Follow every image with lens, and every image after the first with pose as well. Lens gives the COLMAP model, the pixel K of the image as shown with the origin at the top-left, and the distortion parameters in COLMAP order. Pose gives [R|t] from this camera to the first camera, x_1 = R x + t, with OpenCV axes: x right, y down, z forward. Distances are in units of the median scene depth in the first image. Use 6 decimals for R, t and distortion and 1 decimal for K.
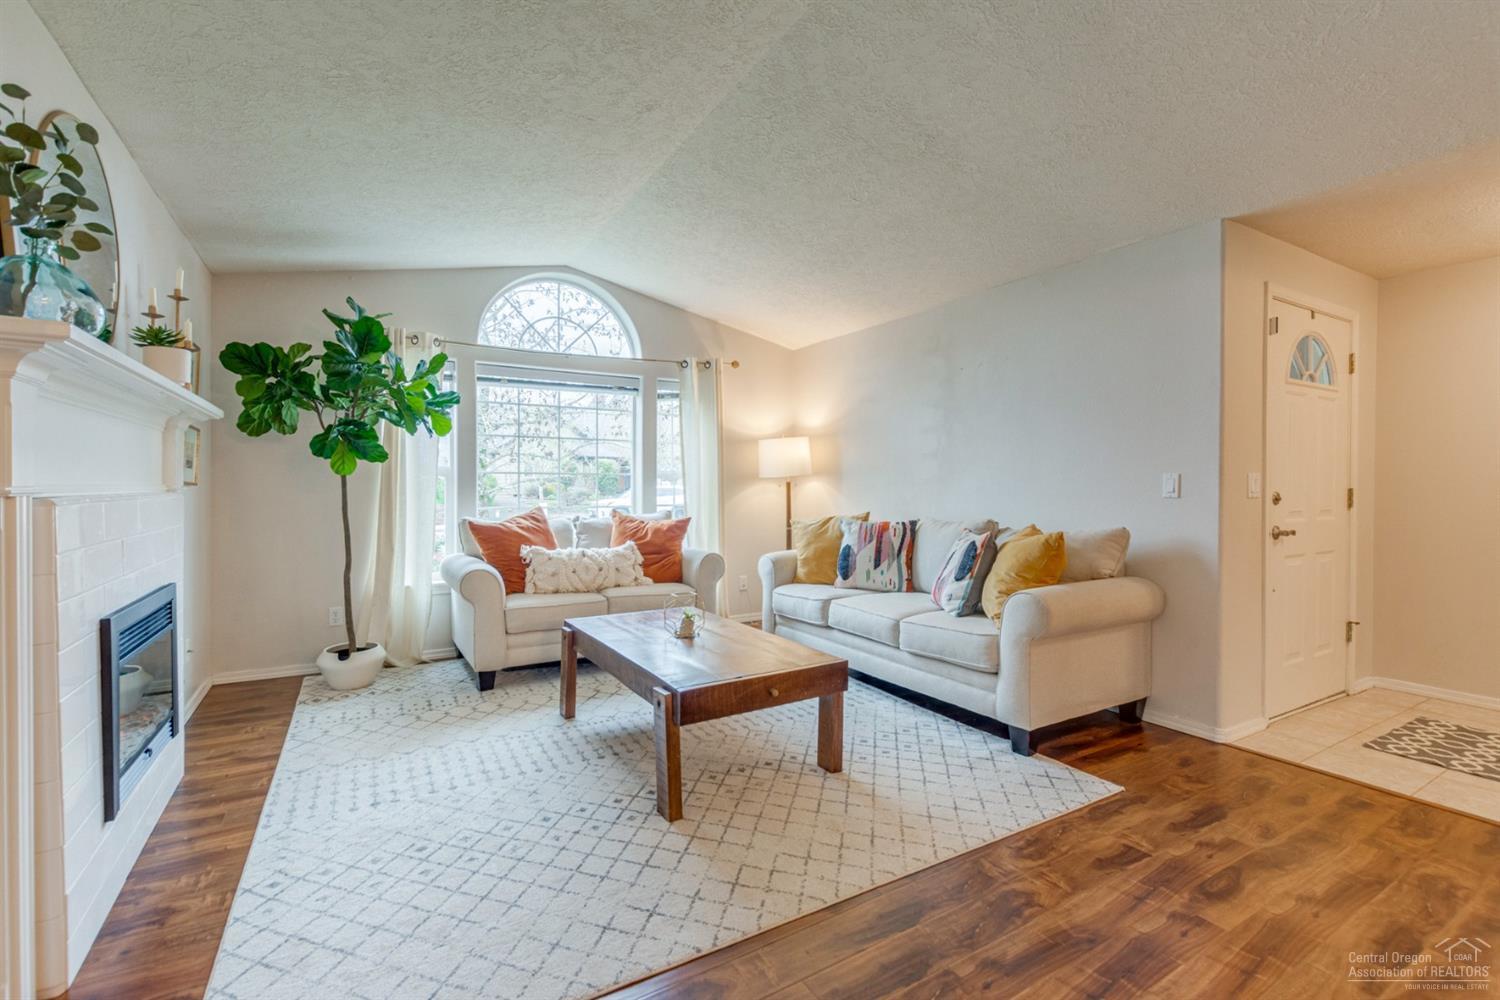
lens RADIAL K [[680.5, 0, 750.3], [0, 680.5, 497.2], [0, 0, 1]] dist [-0.001353, -0.000012]
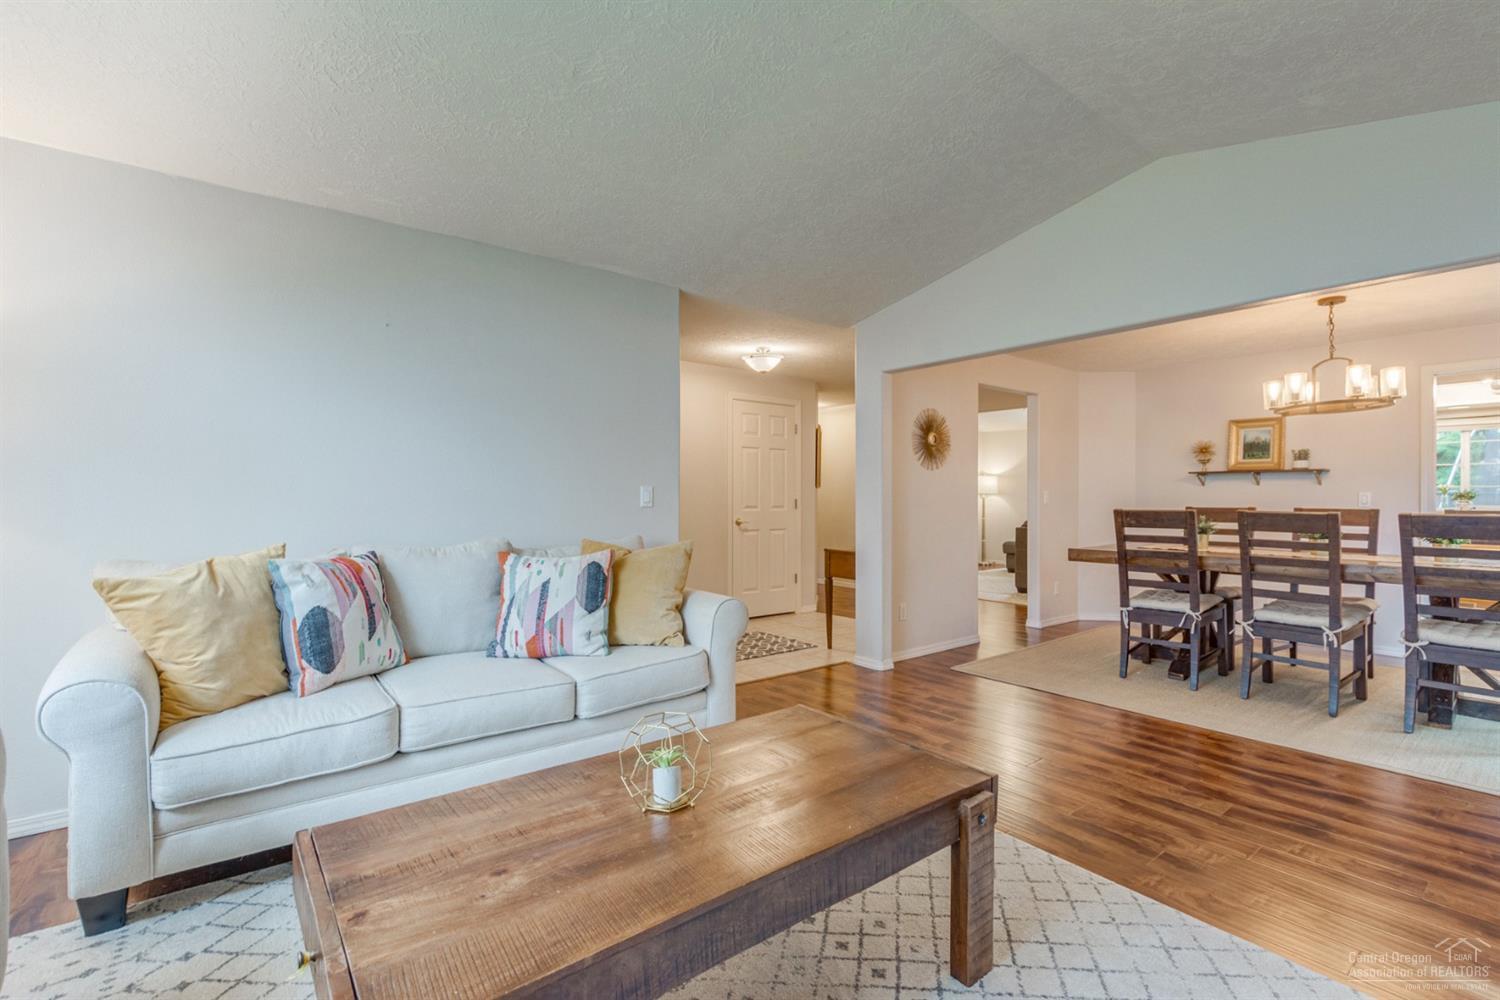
lens RADIAL K [[680.5, 0, 751.7], [0, 680.5, 497.4], [0, 0, 1]] dist [-0.001353, -0.000012]
pose [[-0.147981, -0.003710, 0.988983, -0.452260], [0.000005, 0.999993, 0.003752, -0.019902], [-0.988990, 0.000560, -0.147979, 0.764919]]
